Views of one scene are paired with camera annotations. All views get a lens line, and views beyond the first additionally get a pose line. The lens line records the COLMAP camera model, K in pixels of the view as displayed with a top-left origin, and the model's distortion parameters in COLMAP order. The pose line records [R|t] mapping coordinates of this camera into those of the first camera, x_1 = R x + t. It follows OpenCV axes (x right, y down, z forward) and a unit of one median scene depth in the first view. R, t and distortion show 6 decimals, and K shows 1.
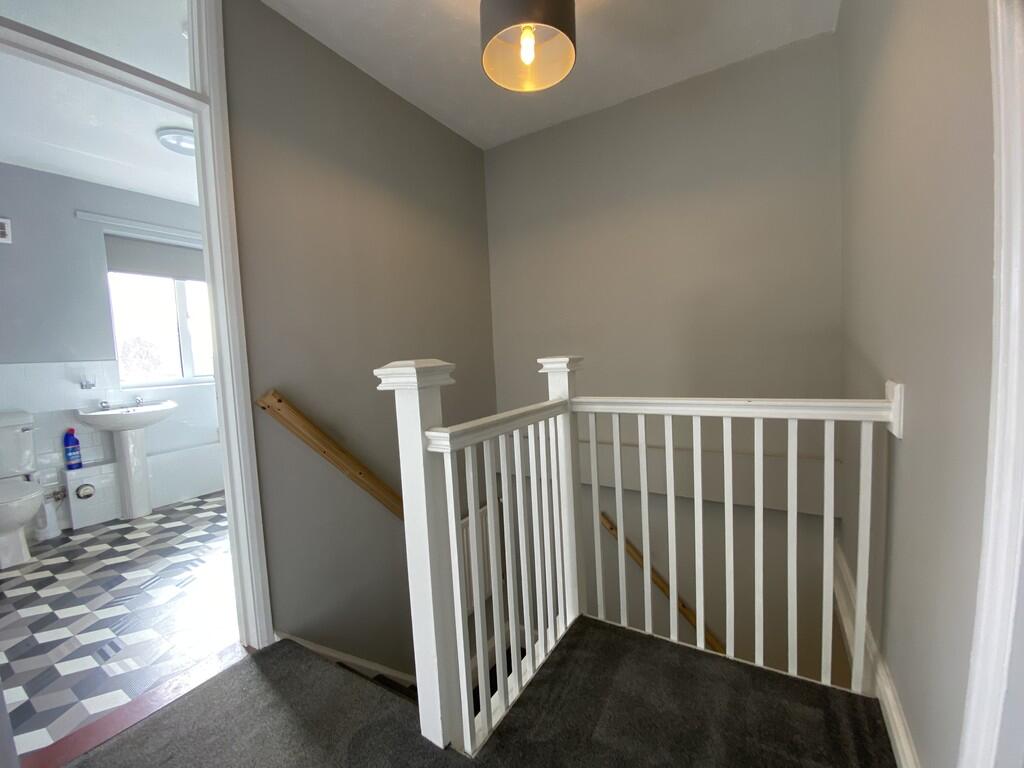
lens RADIAL K [[418.9, 0, 512.0], [0, 418.9, 384.0], [0, 0, 1]] dist [0.032271, -0.026356]
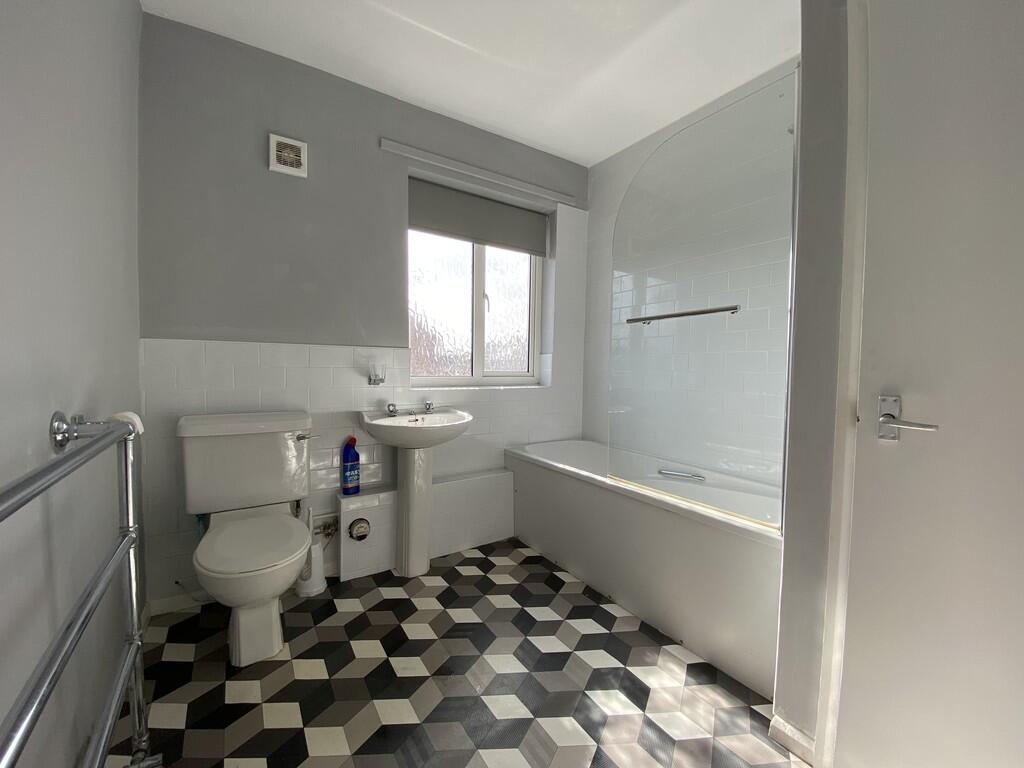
lens RADIAL K [[418.9, 0, 512.0], [0, 418.9, 384.0], [0, 0, 1]] dist [0.032271, -0.026356]
pose [[0.901246, 0.082587, -0.425364, -0.501805], [-0.090956, 0.995855, 0.000638, -0.011963], [0.423654, 0.038115, 0.905022, 0.457565]]
